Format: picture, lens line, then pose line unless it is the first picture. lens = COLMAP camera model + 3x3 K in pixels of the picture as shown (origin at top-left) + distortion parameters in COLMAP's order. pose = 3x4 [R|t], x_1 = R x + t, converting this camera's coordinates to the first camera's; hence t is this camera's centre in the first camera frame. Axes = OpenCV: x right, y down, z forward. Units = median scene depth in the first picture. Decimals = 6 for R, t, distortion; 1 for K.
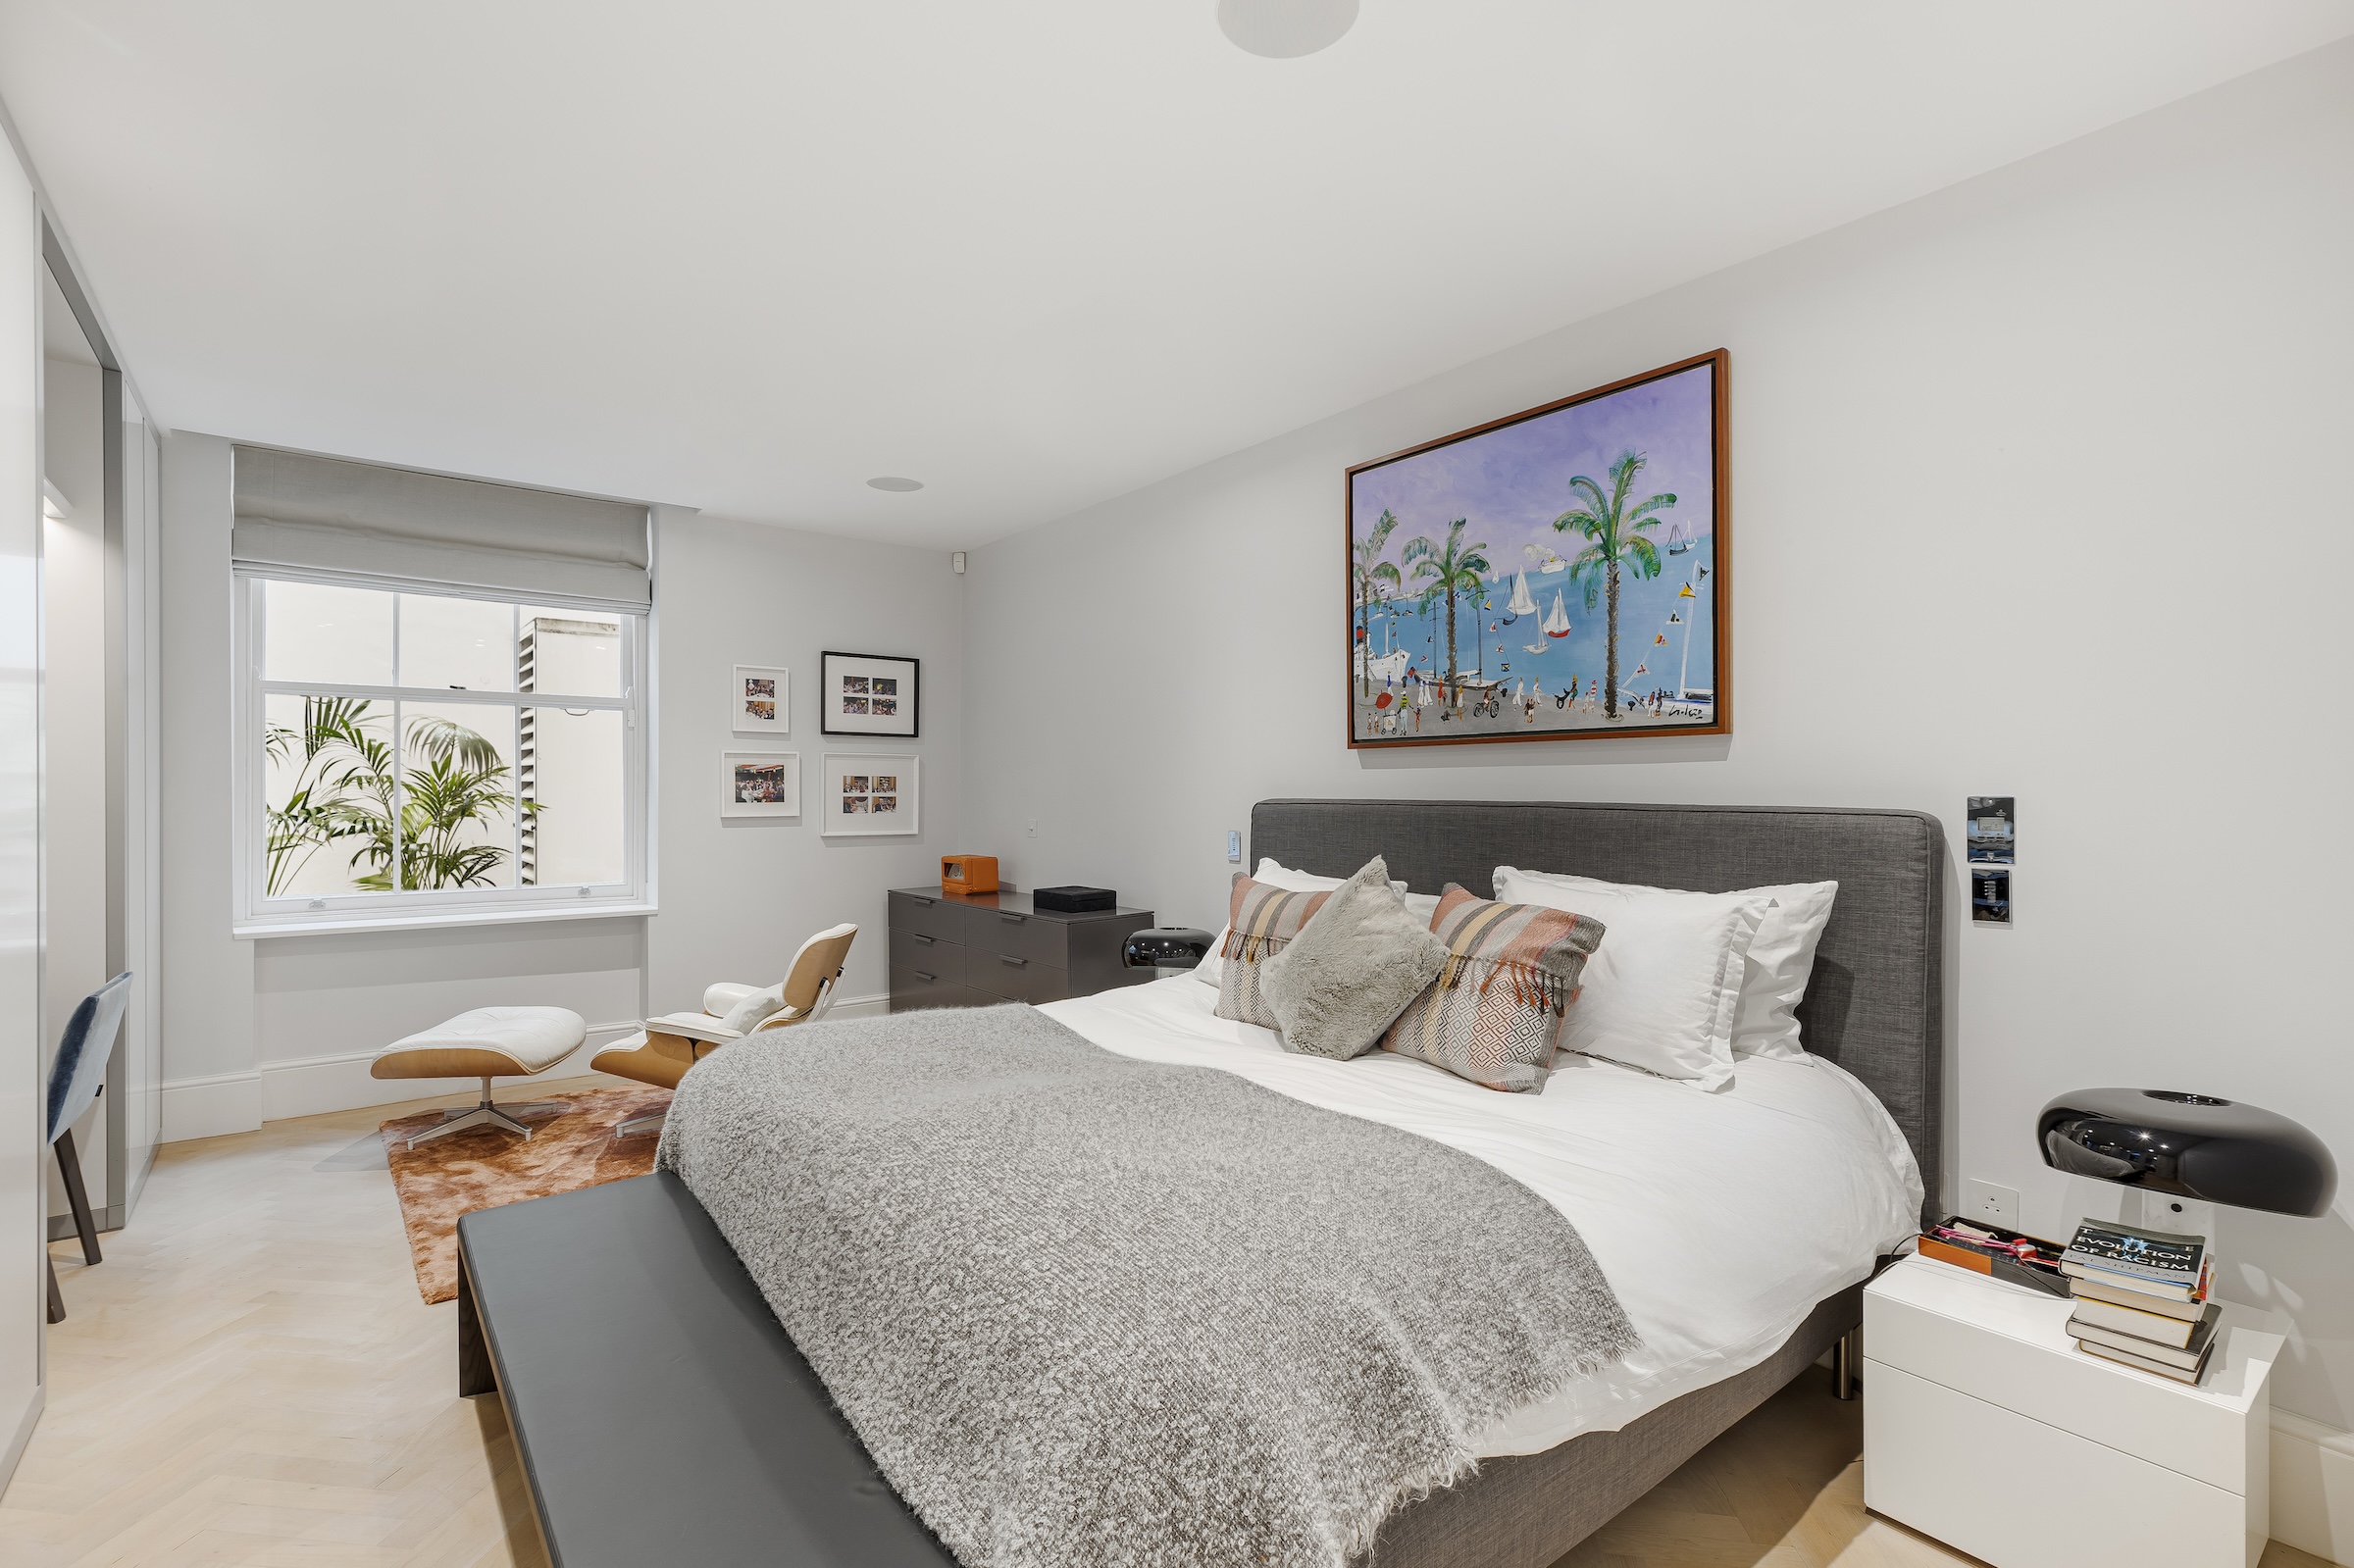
lens RADIAL K [[1083.1, 0, 1161.3], [0, 1083.1, 796.8], [0, 0, 1]] dist [0.001644, 0.000050]
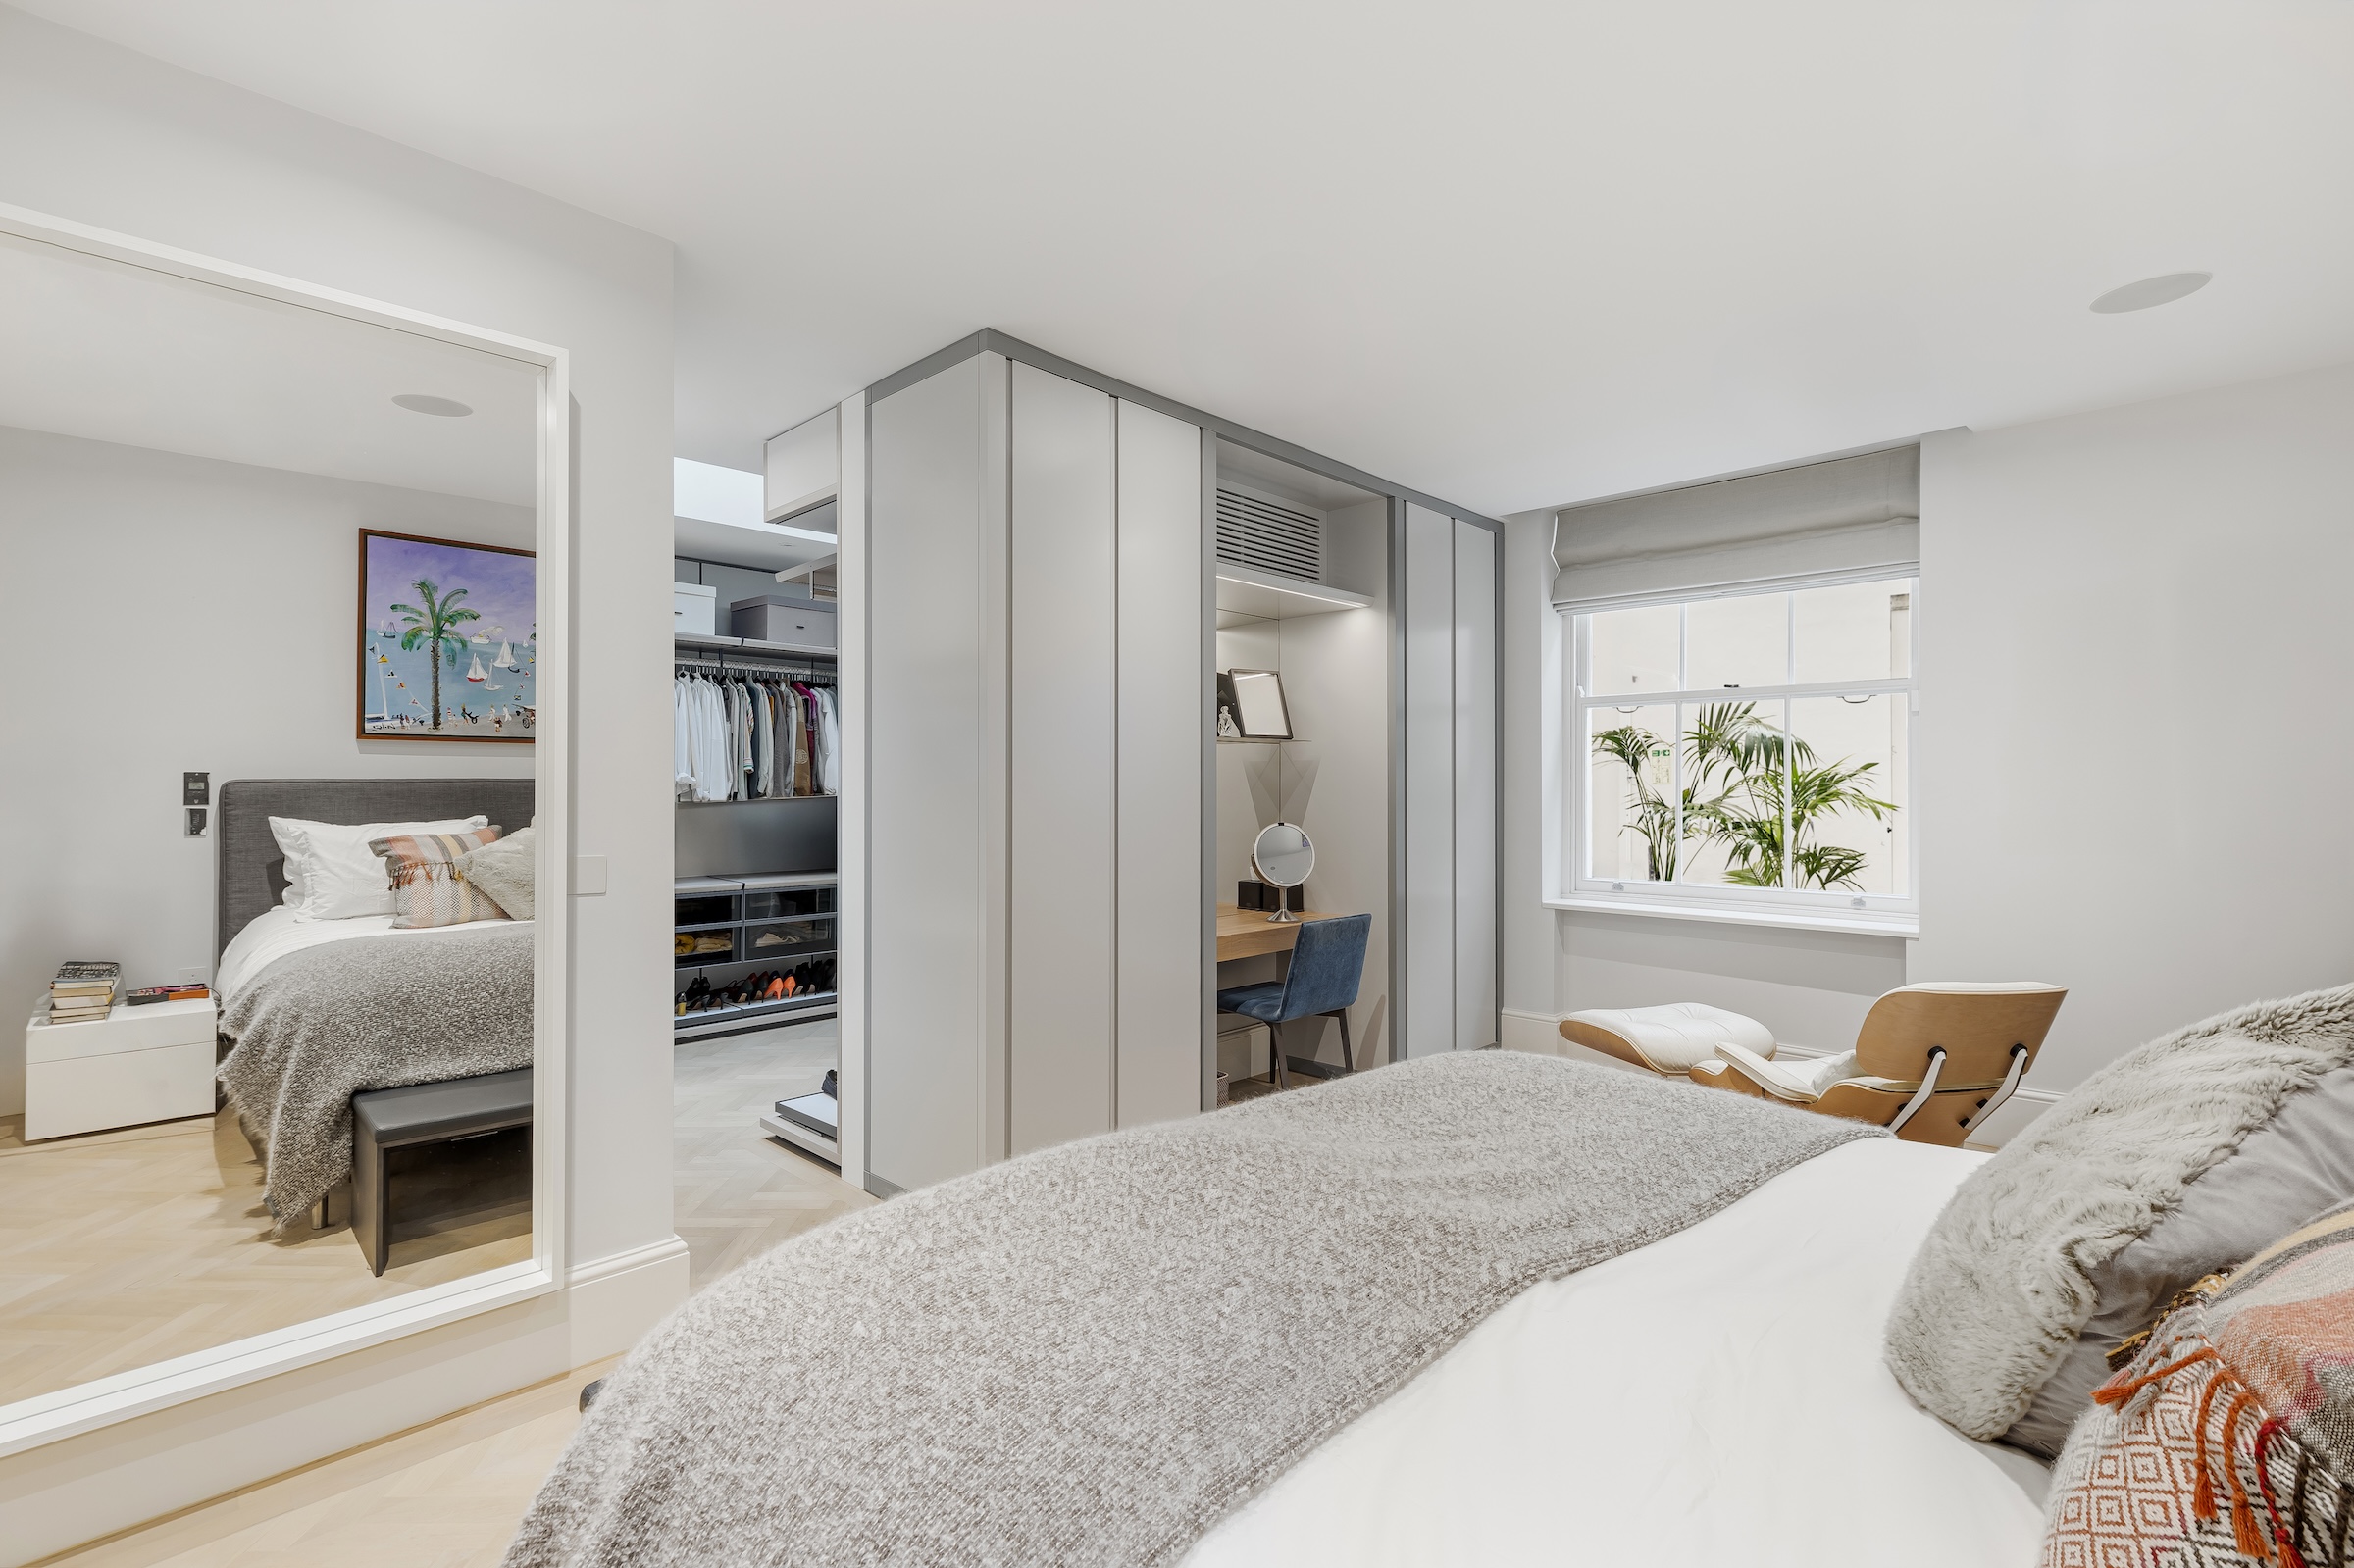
lens RADIAL K [[1083.1, 0, 1166.4], [0, 1083.1, 790.8], [0, 0, 1]] dist [0.001644, 0.000050]
pose [[0.127553, -0.002942, -0.991827, 0.274707], [-0.003723, 0.999987, -0.003445, 0.002346], [0.991825, 0.004132, 0.127541, 0.333766]]
